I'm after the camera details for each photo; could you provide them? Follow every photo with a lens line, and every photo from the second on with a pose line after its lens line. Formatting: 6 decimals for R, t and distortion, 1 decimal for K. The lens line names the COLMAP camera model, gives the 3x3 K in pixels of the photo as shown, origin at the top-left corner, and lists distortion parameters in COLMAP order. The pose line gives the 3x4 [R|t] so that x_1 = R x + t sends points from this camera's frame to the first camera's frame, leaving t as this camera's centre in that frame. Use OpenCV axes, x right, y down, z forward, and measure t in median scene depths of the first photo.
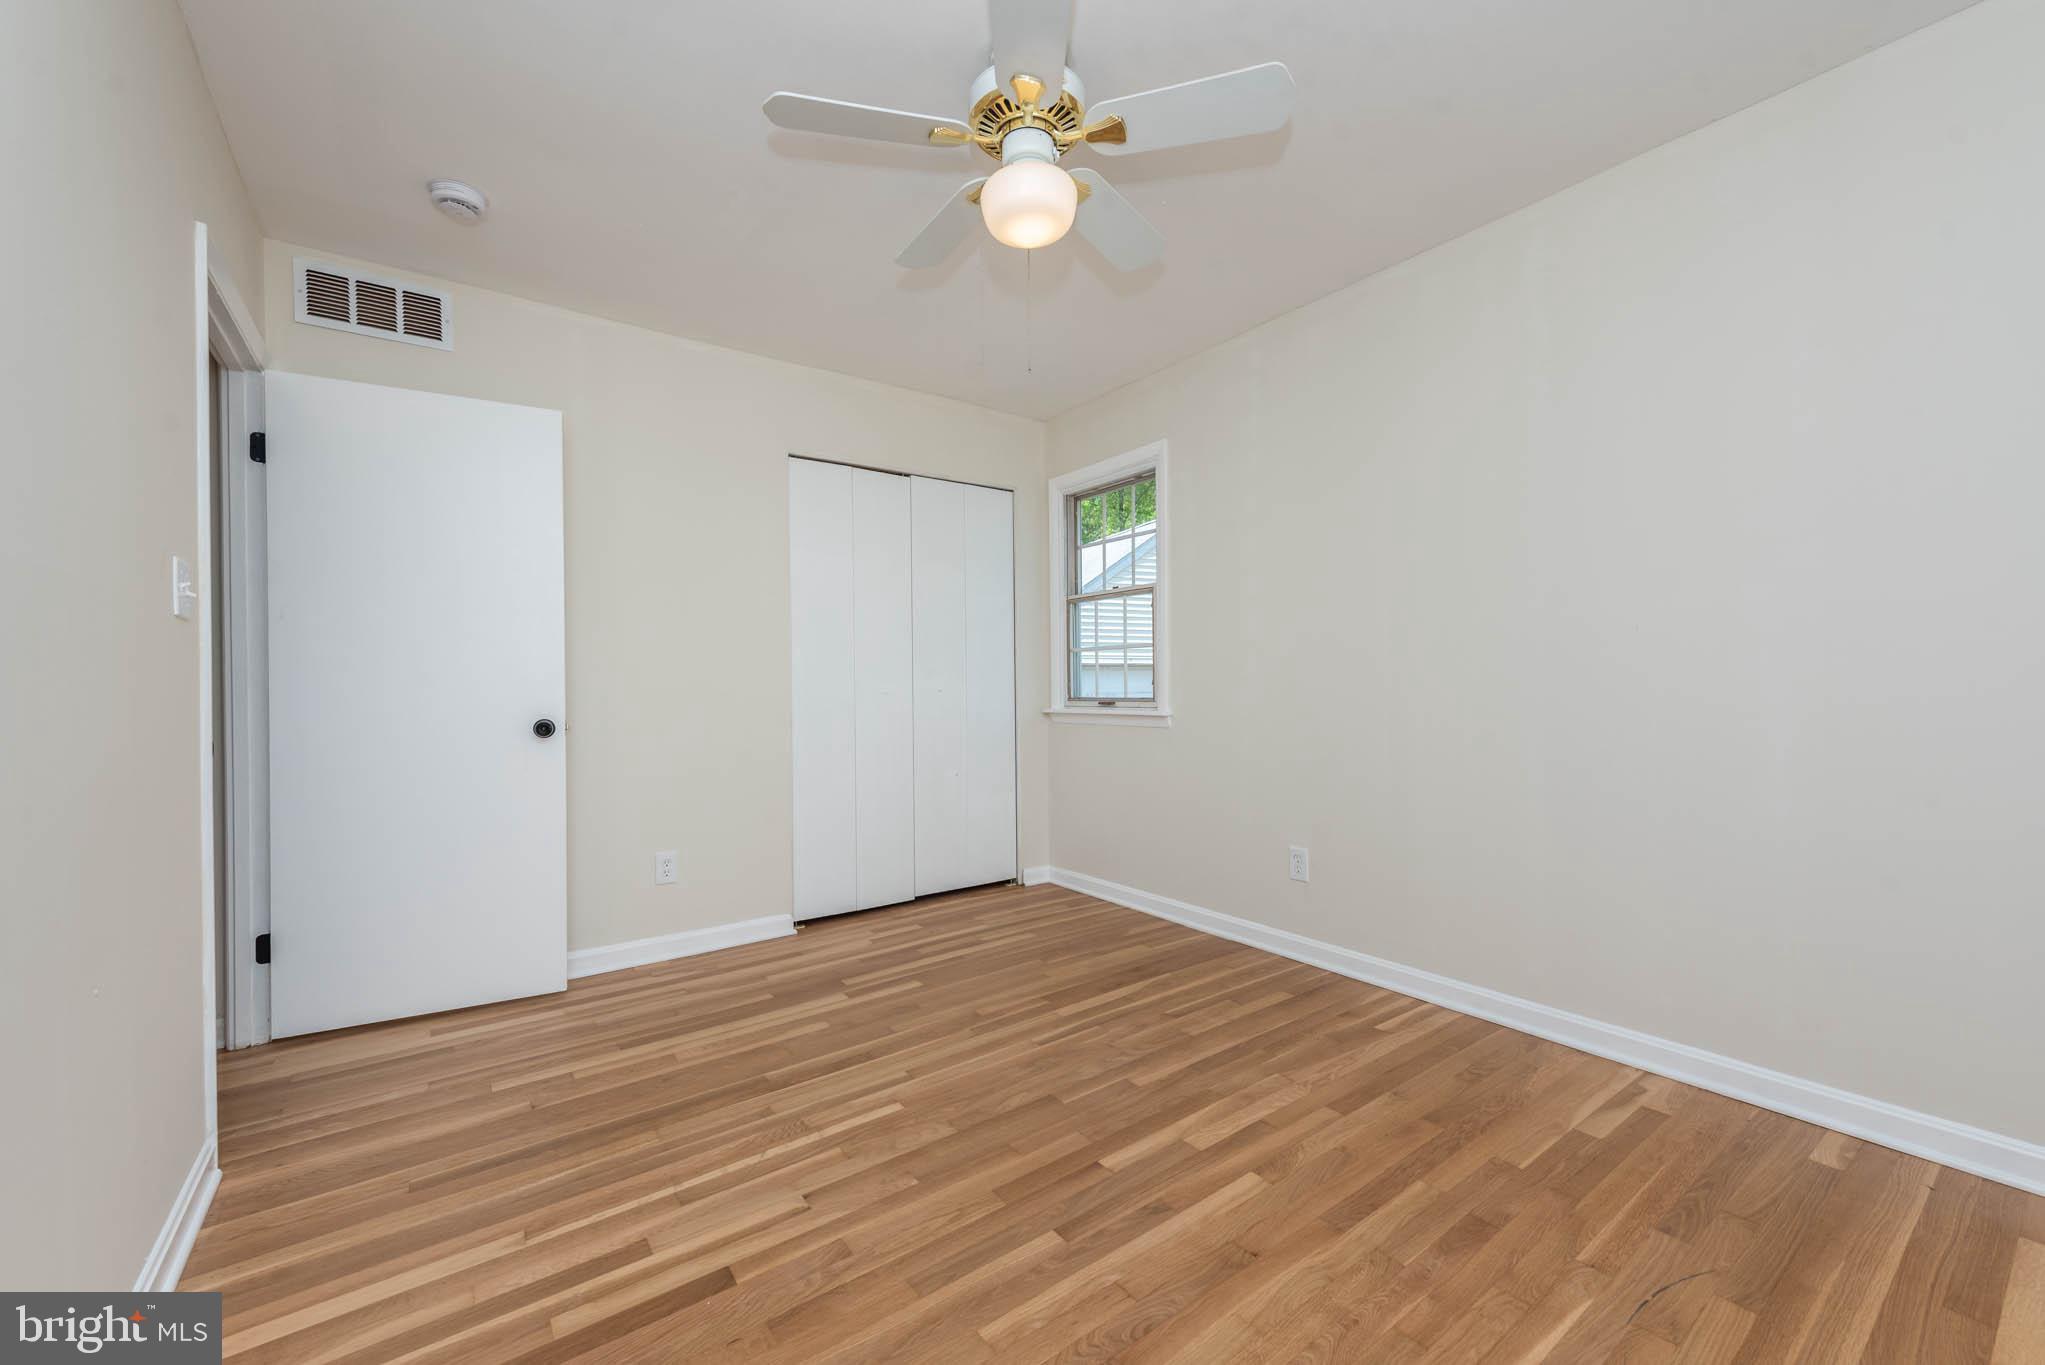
lens RADIAL K [[825.2, 0, 997.0], [0, 825.2, 684.9], [0, 0, 1]] dist [0.013114, -0.003941]
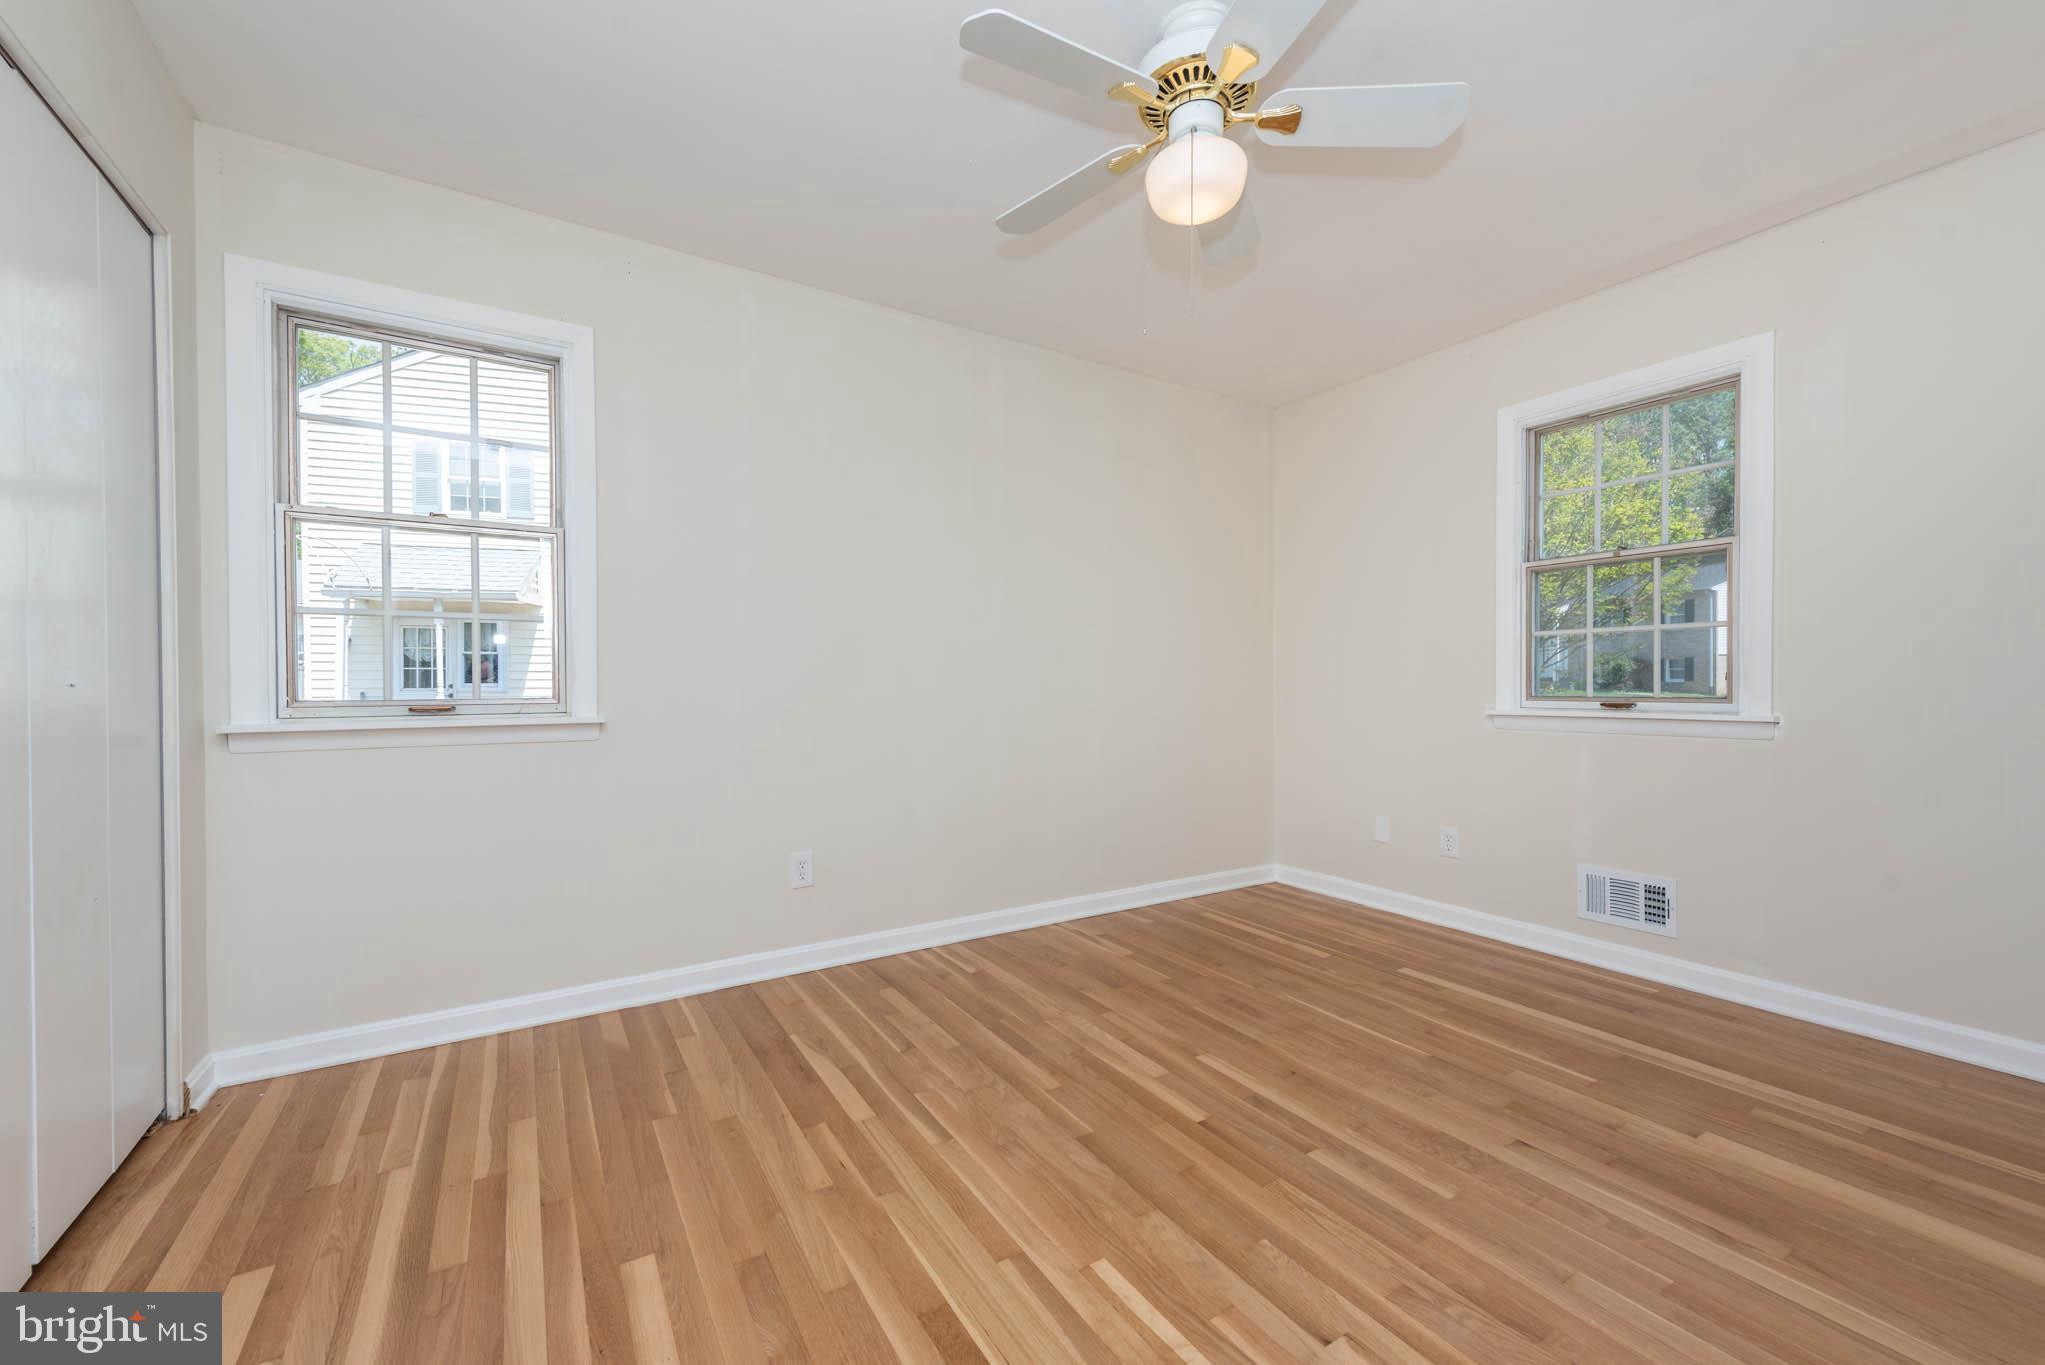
lens RADIAL K [[825.2, 0, 997.0], [0, 825.2, 684.9], [0, 0, 1]] dist [0.013114, -0.003941]
pose [[0.035102, 0.008467, 0.999348, -0.769067], [0.001872, 0.999962, -0.008538, 0.010476], [-0.999382, 0.002171, 0.035085, 0.965831]]
